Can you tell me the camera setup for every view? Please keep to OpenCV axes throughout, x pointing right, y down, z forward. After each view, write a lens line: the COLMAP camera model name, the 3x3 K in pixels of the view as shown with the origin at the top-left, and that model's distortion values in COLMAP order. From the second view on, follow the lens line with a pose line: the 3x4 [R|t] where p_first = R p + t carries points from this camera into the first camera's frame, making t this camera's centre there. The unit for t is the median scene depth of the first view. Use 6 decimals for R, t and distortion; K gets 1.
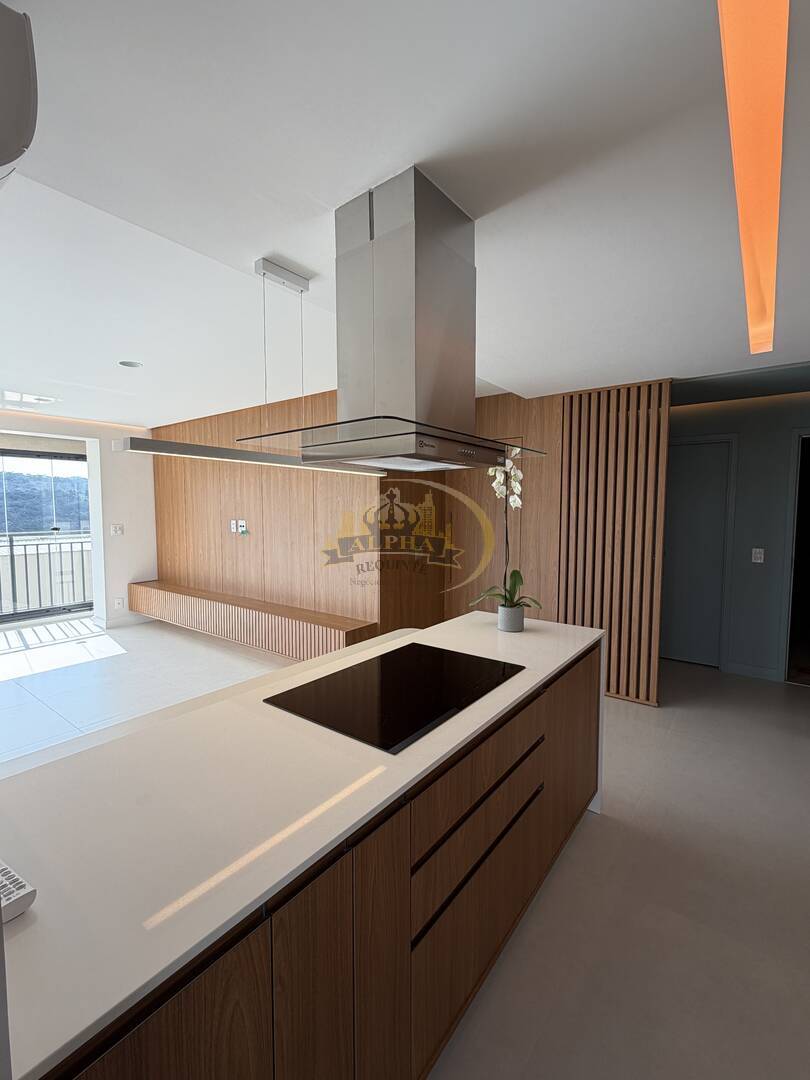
lens RADIAL K [[474.3, 0, 406.3], [0, 474.3, 535.6], [0, 0, 1]] dist [-0.001684, -0.000427]
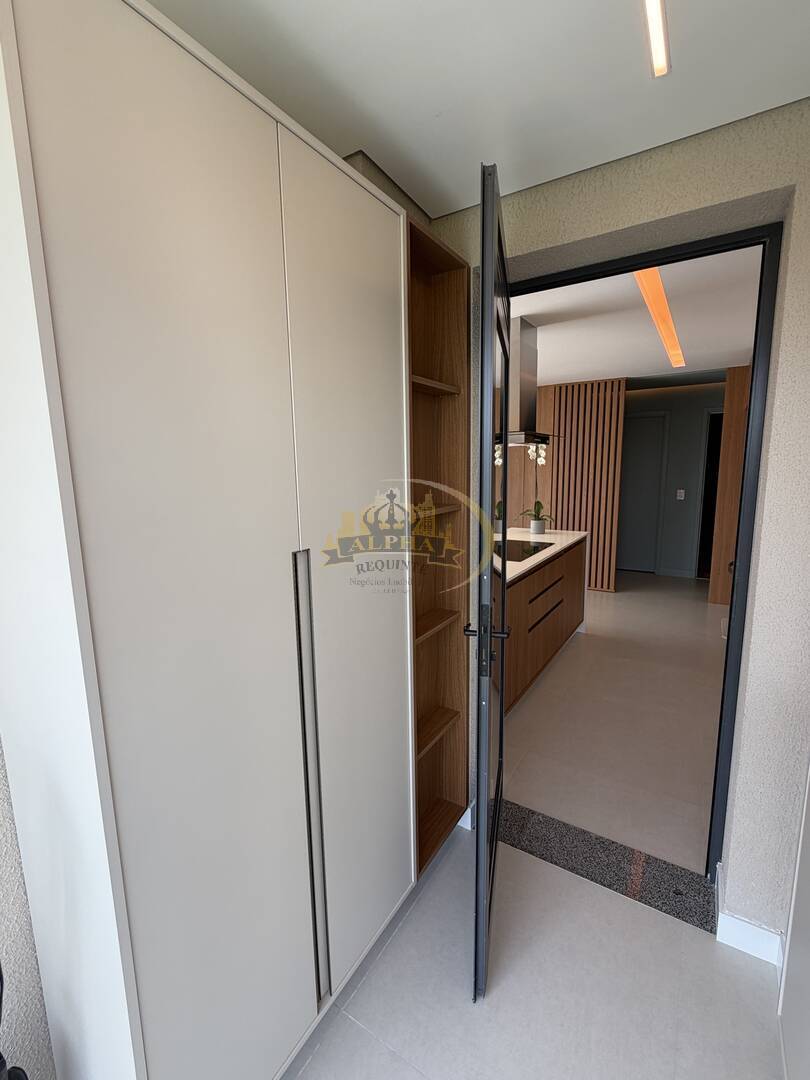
lens RADIAL K [[474.3, 0, 414.8], [0, 474.3, 549.9], [0, 0, 1]] dist [-0.001684, -0.000427]
pose [[0.995368, -0.040443, 0.087213, -0.250287], [0.030822, 0.993567, 0.108969, 0.031165], [-0.091059, -0.105777, 0.990212, -0.463540]]
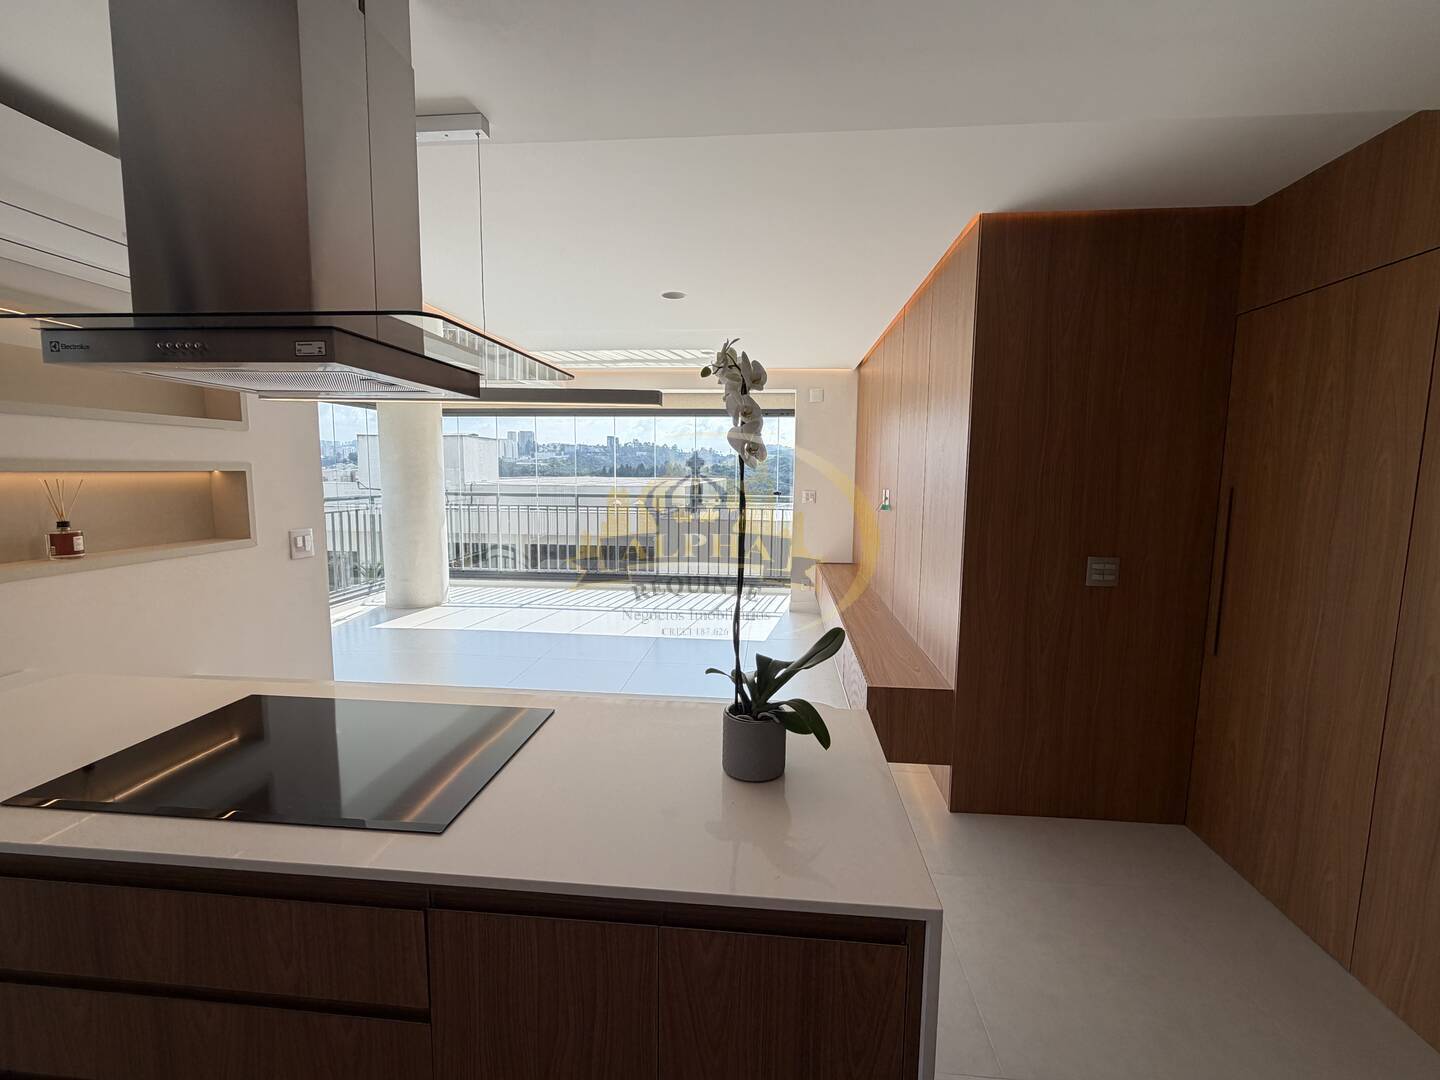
lens RADIAL K [[632.4, 0, 720.9], [0, 632.4, 538.6], [0, 0, 1]] dist [-0.001684, -0.000427]
pose [[0.531495, 0.098251, -0.841344, 0.394050], [-0.064101, 0.995067, 0.075708, -0.021113], [0.844633, 0.013693, 0.535171, 0.422967]]
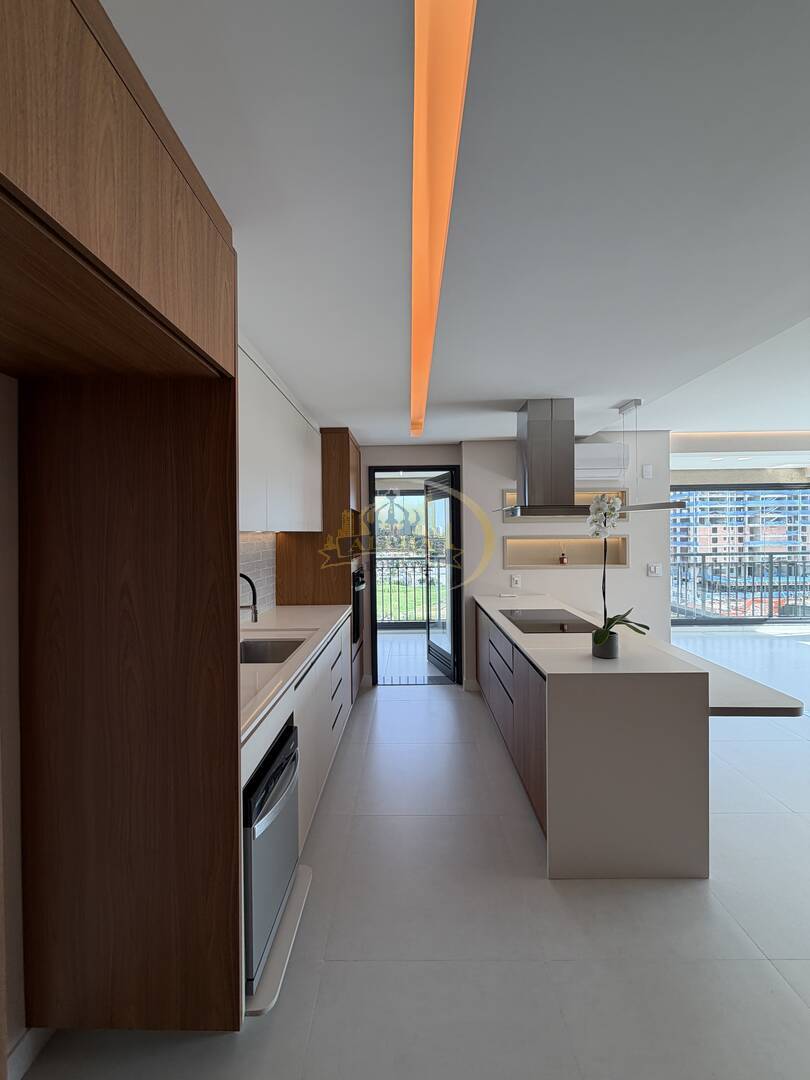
lens RADIAL K [[433.0, 0, 404.2], [0, 433.0, 534.8], [0, 0, 1]] dist [0.002087, -0.000278]
pose [[-0.804826, 0.014896, -0.593324, 0.698898], [-0.024948, 0.997952, 0.058895, -0.068548], [0.592987, 0.062203, -0.802806, 0.906645]]
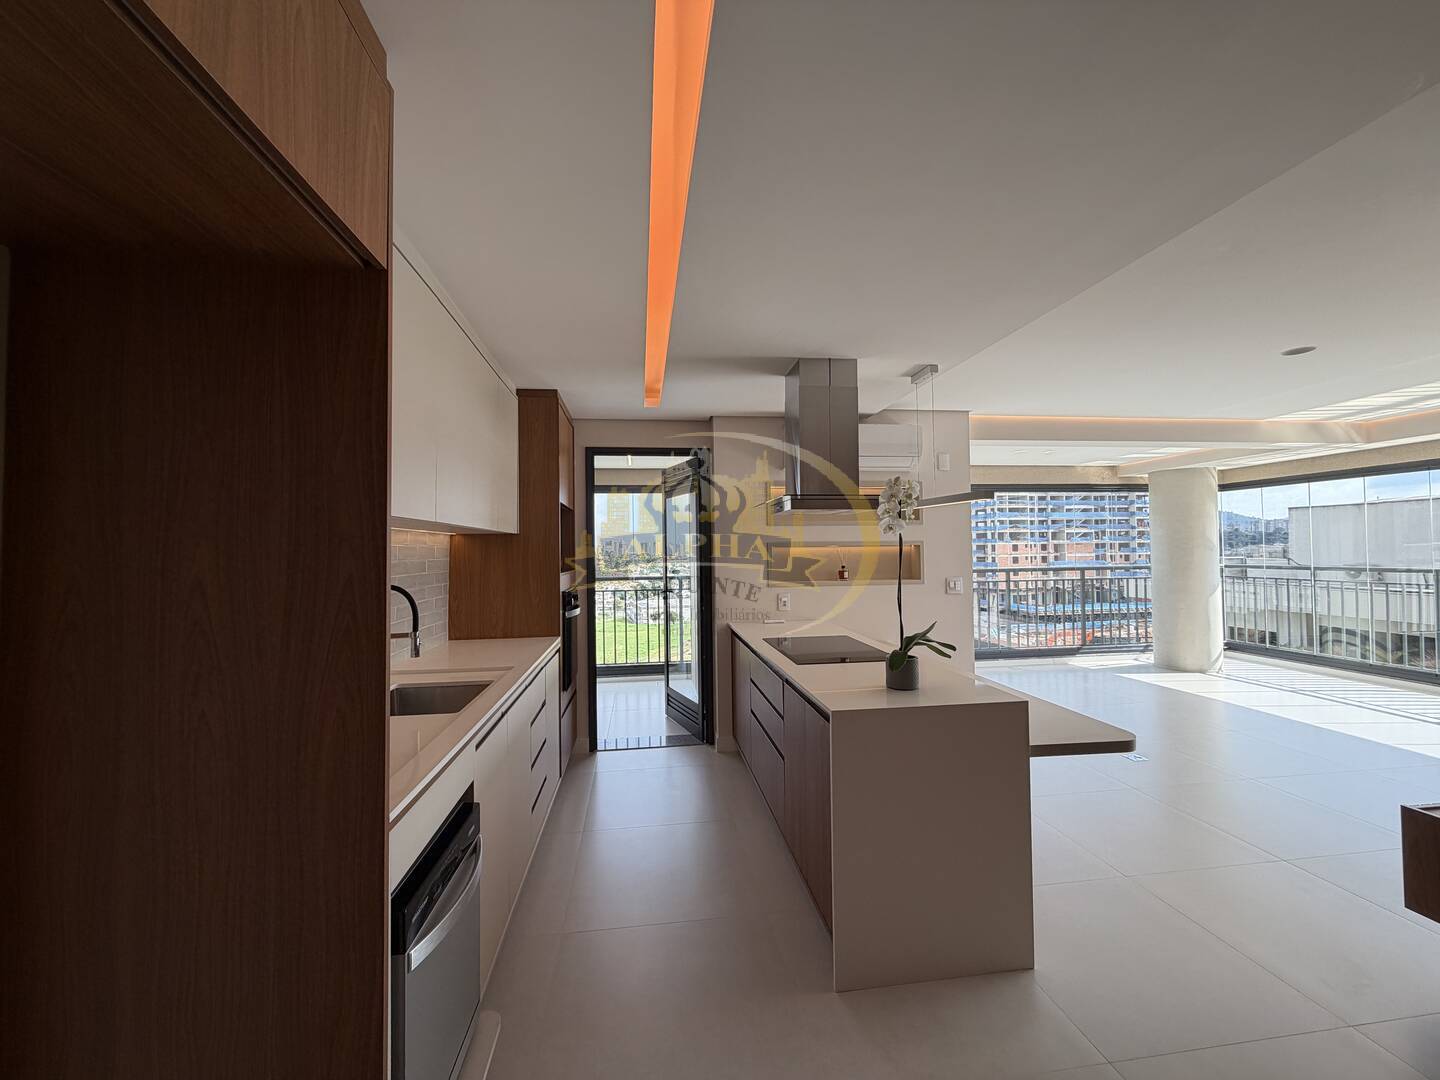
lens RADIAL K [[577.4, 0, 716.5], [0, 577.4, 537.3], [0, 0, 1]] dist [0.002087, -0.000278]
pose [[-0.710716, -0.004571, -0.703464, 0.692797], [-0.030331, 0.999248, 0.024151, -0.041261], [0.702825, 0.038501, -0.710320, 0.890673]]
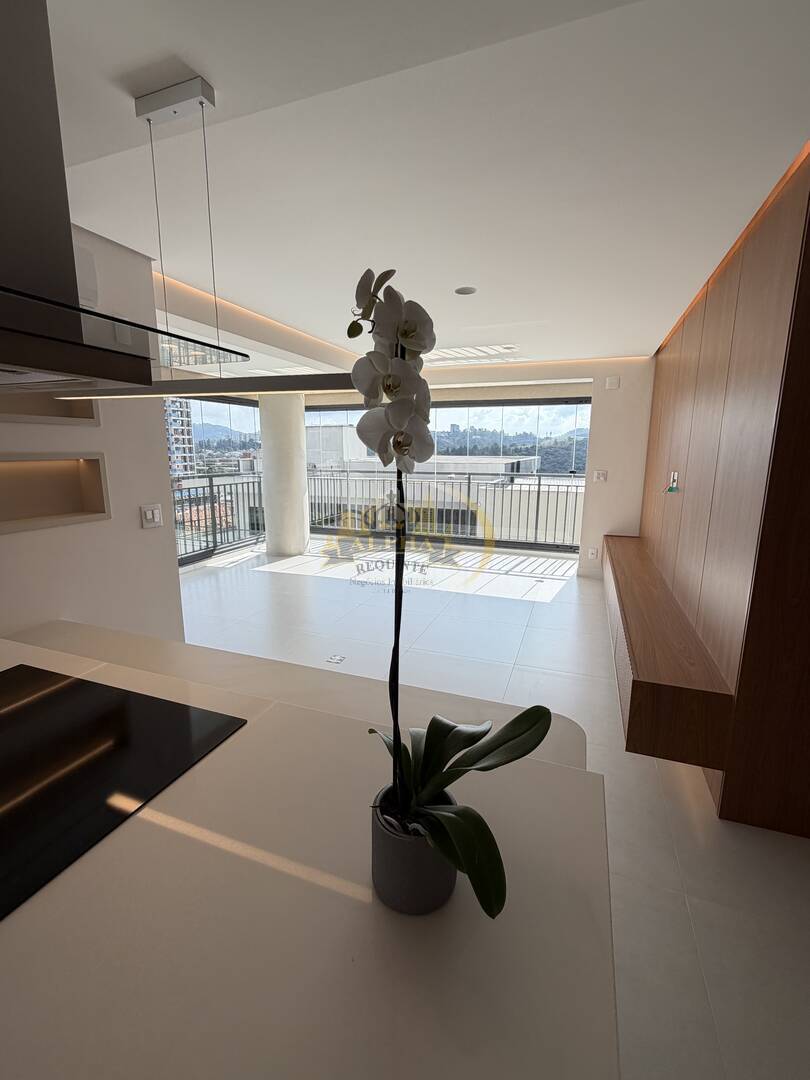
lens RADIAL K [[474.3, 0, 403.9], [0, 474.3, 540.0], [0, 0, 1]] dist [-0.001684, -0.000427]
pose [[0.284412, 0.183389, -0.940999, 0.287718], [-0.064737, 0.982967, 0.172002, -0.037649], [0.956514, 0.011998, 0.291440, 0.554369]]
